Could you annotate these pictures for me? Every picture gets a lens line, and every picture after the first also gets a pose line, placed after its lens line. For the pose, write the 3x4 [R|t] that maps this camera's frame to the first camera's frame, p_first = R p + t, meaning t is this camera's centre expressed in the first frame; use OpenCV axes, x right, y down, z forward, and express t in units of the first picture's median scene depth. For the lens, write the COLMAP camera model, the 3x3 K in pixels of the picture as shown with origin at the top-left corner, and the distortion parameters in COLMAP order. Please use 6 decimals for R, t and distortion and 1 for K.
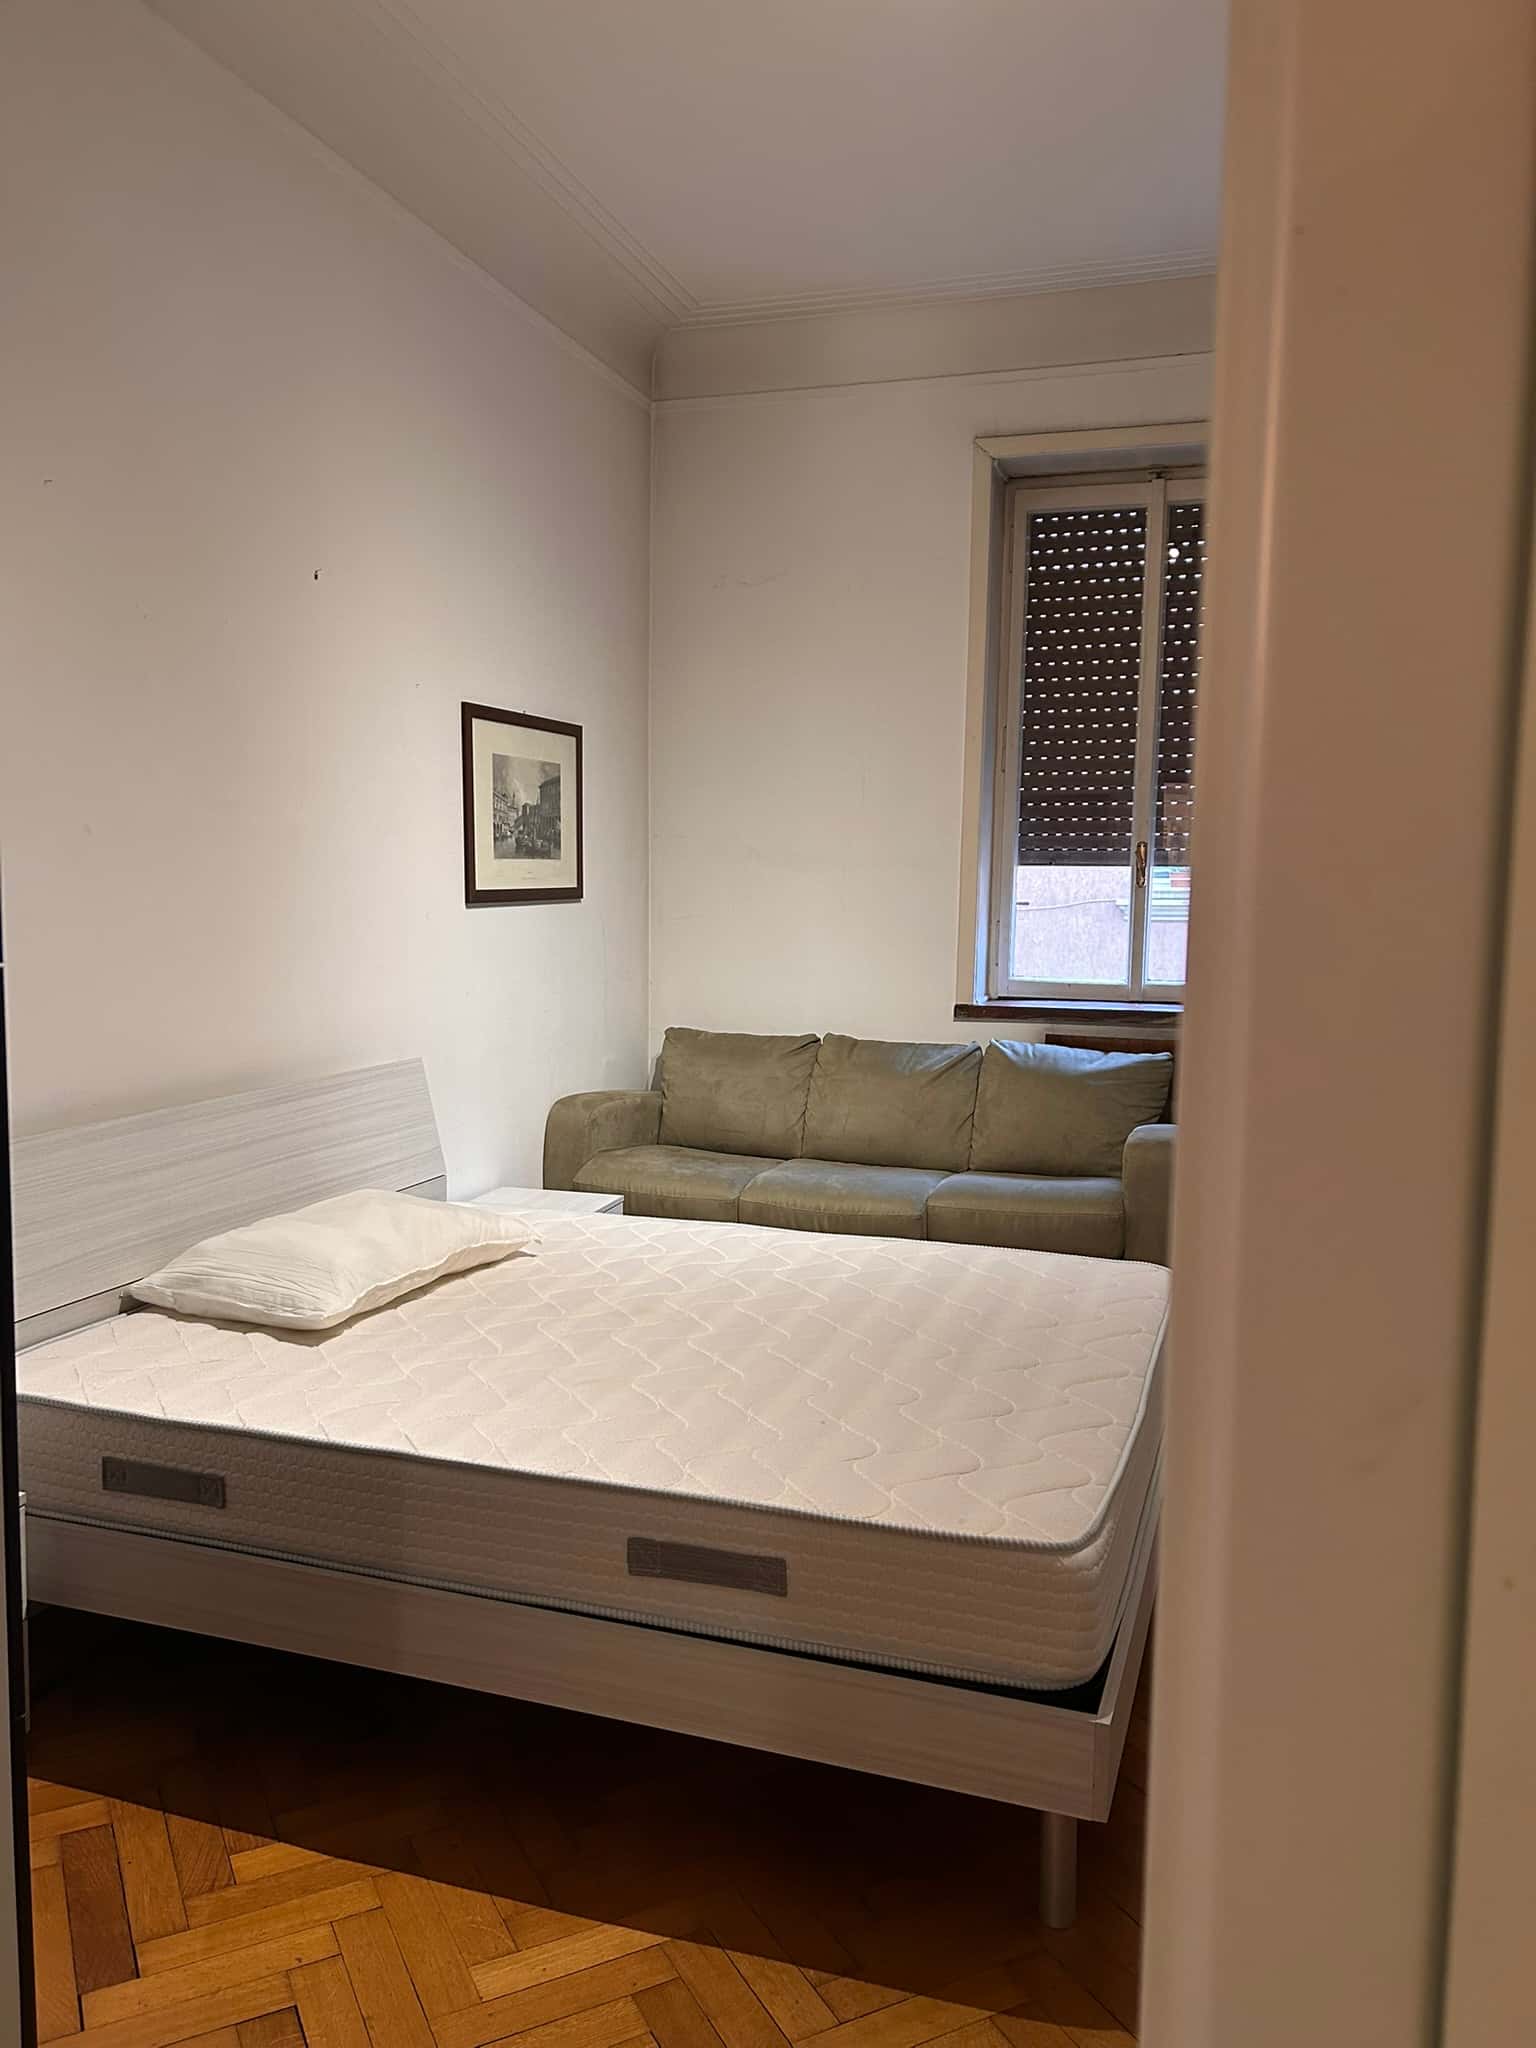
lens RADIAL K [[1536.9, 0, 777.0], [0, 1536.9, 1051.0], [0, 0, 1]] dist [0.084318, -0.091444]
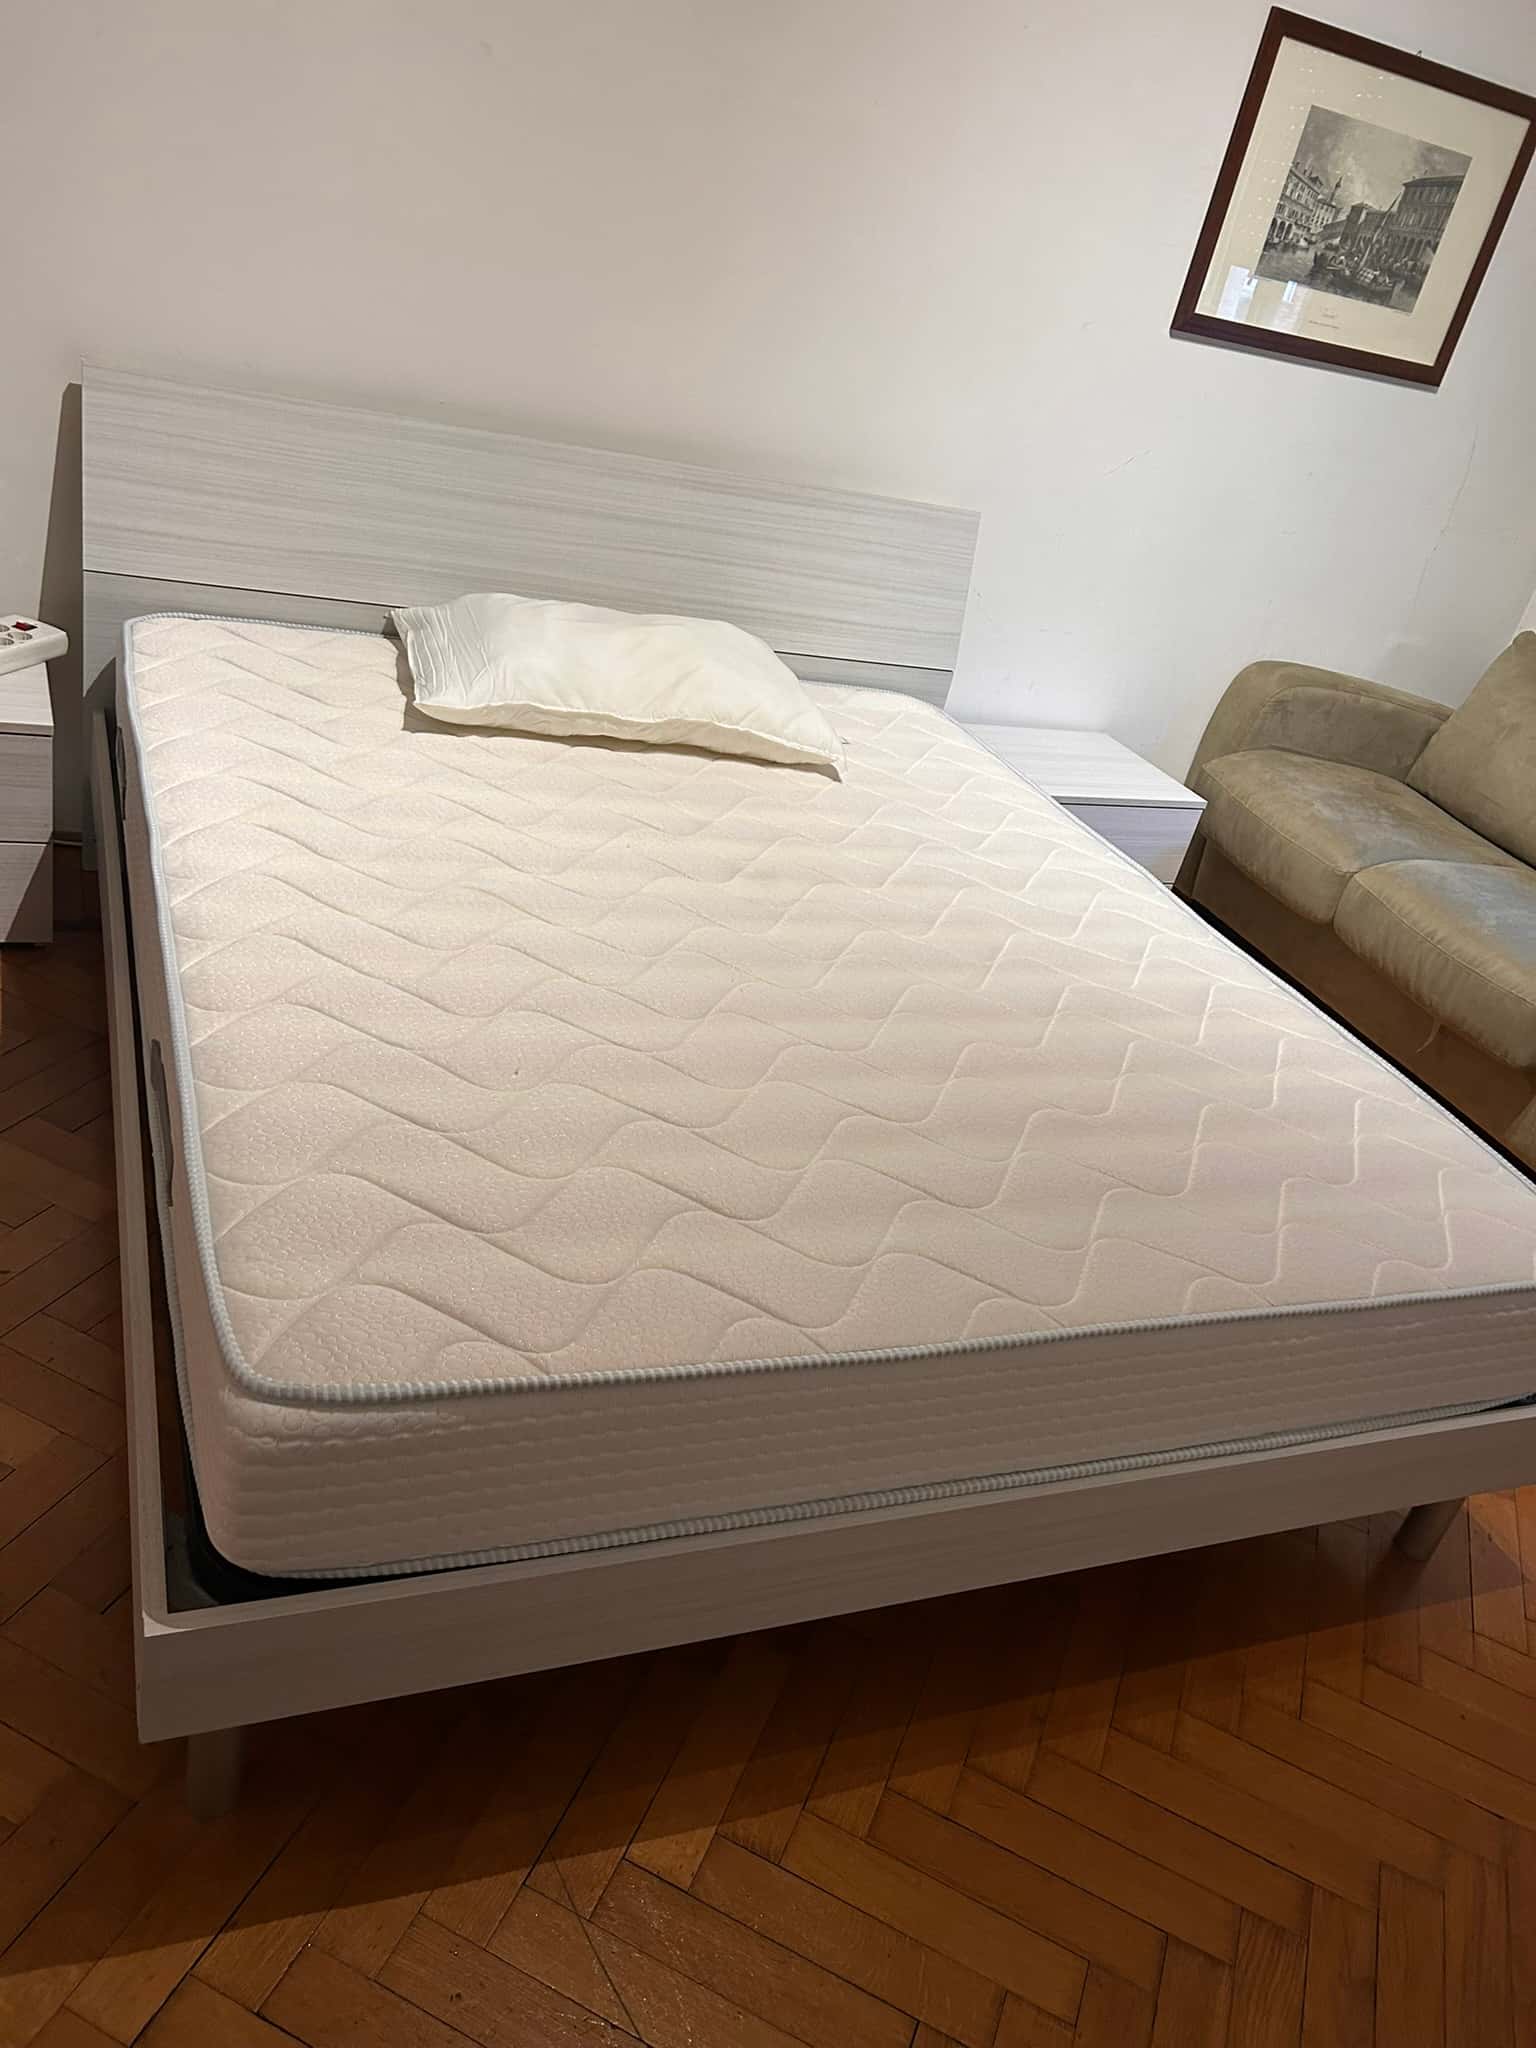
lens RADIAL K [[1551.0, 0, 764.9], [0, 1551.0, 1030.6], [0, 0, 1]] dist [0.088721, -0.093735]
pose [[0.639726, 0.485389, -0.595943, 0.243053], [-0.299370, 0.871484, 0.388450, -0.035296], [0.707904, -0.070094, 0.702822, 0.293439]]
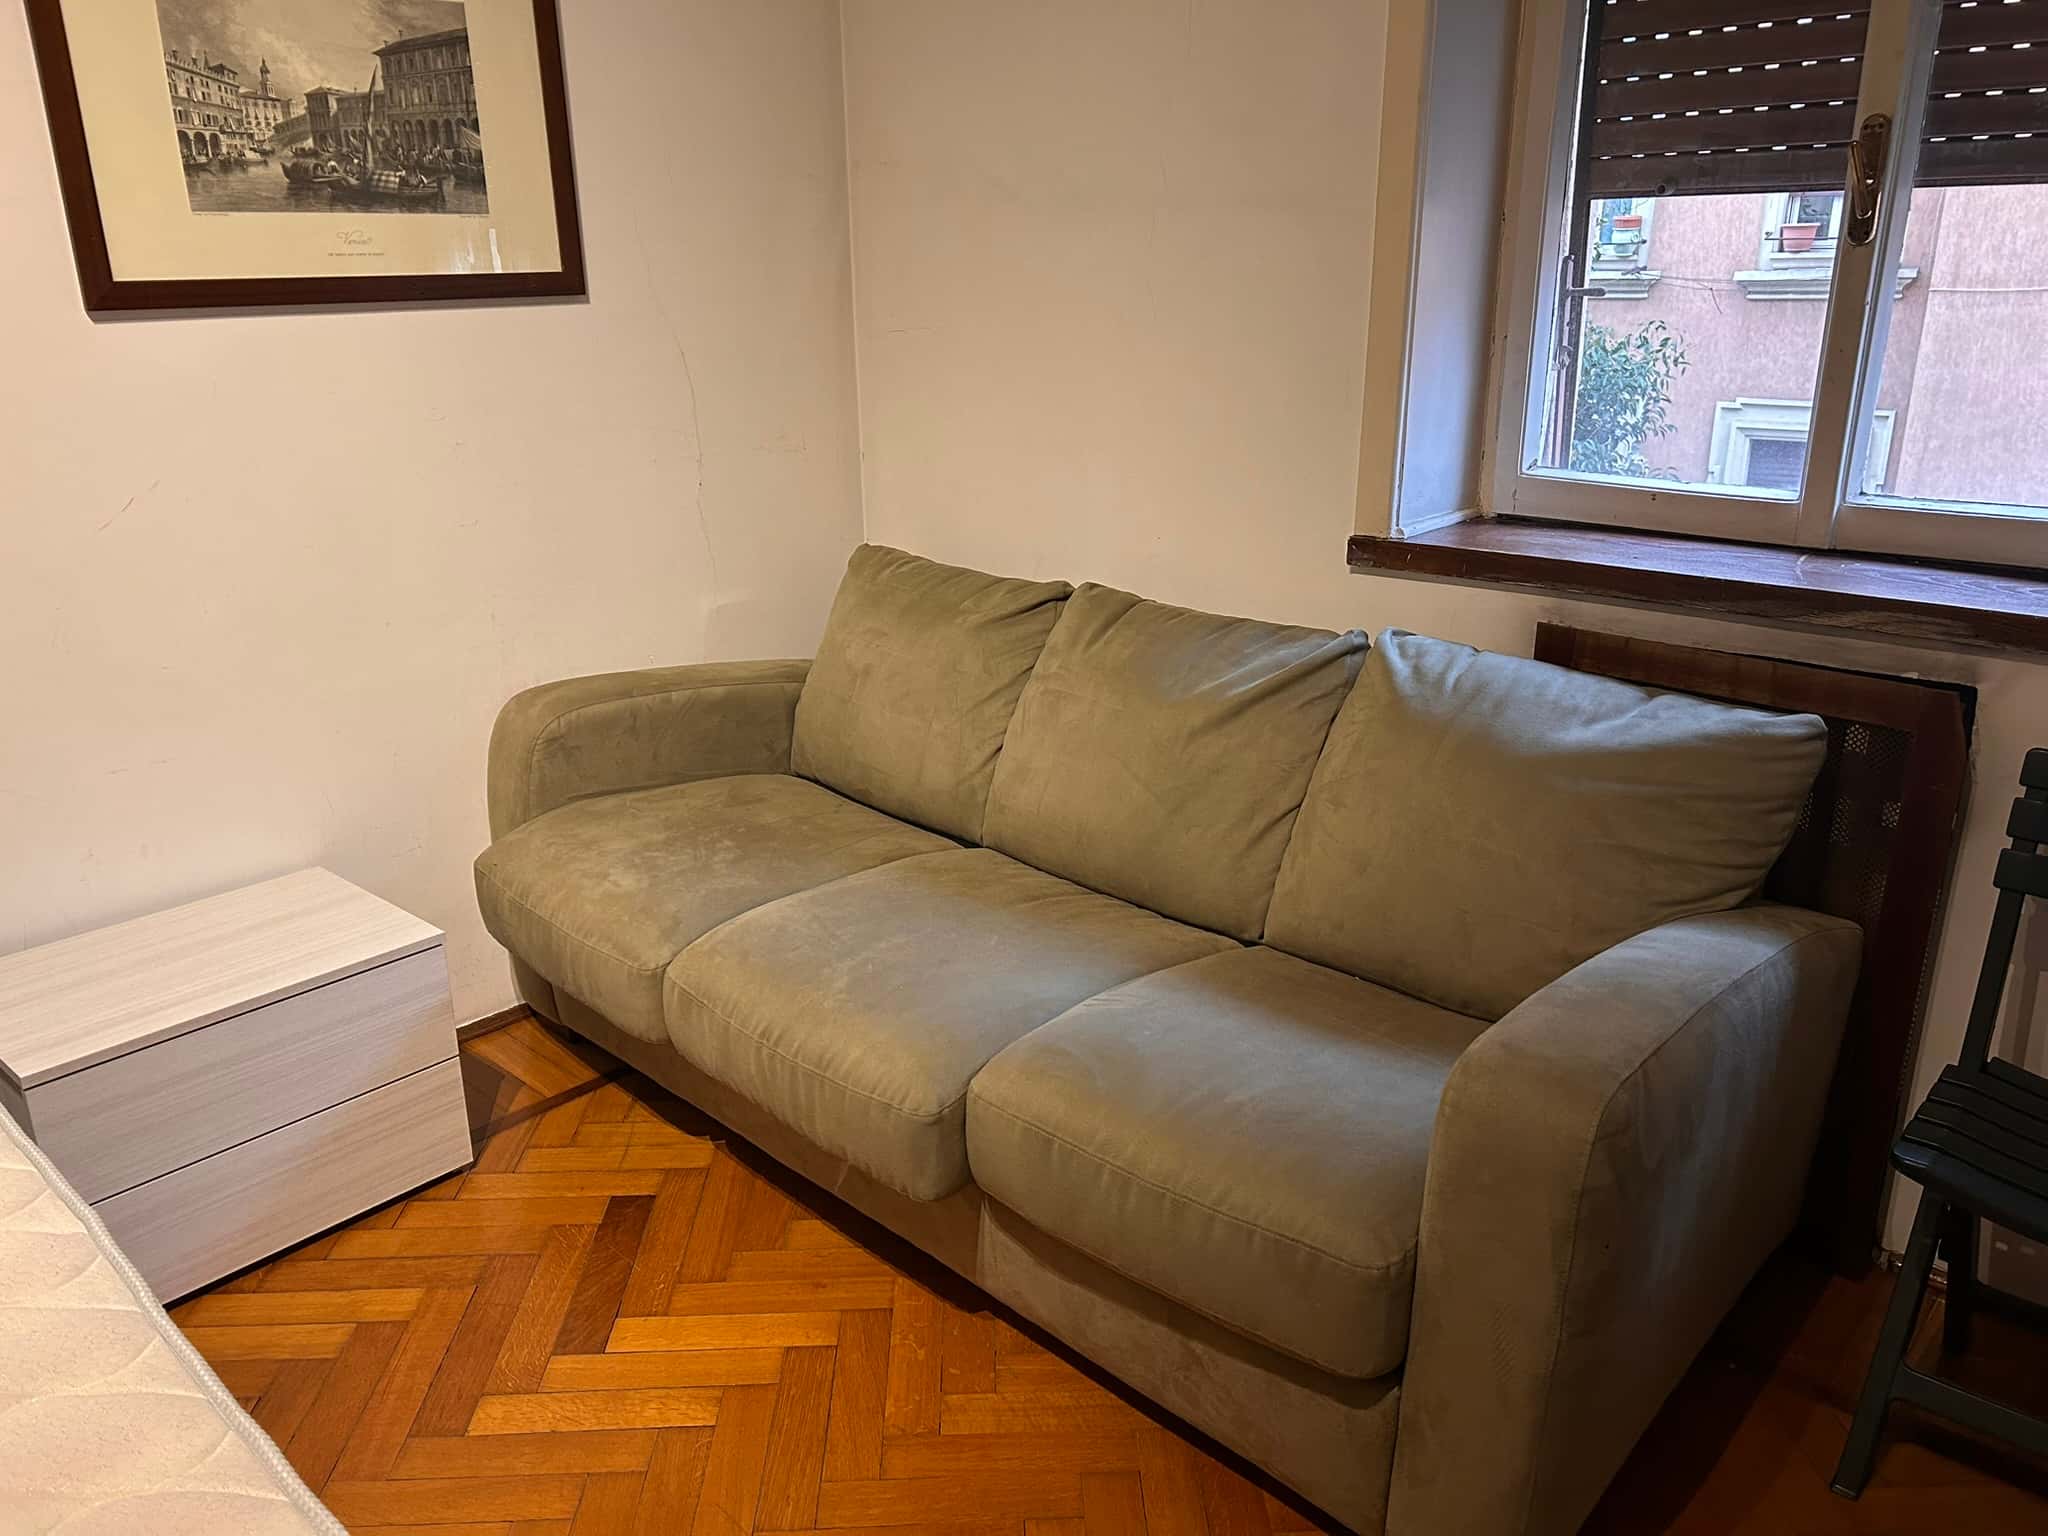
lens RADIAL K [[1536.9, 0, 1031.6], [0, 1536.9, 756.1], [0, 0, 1]] dist [0.084318, -0.091444]
pose [[0.900684, 0.112823, -0.419570, 0.246296], [-0.028741, 0.979052, 0.201572, -0.059994], [0.433522, -0.169494, 0.885059, 0.603825]]
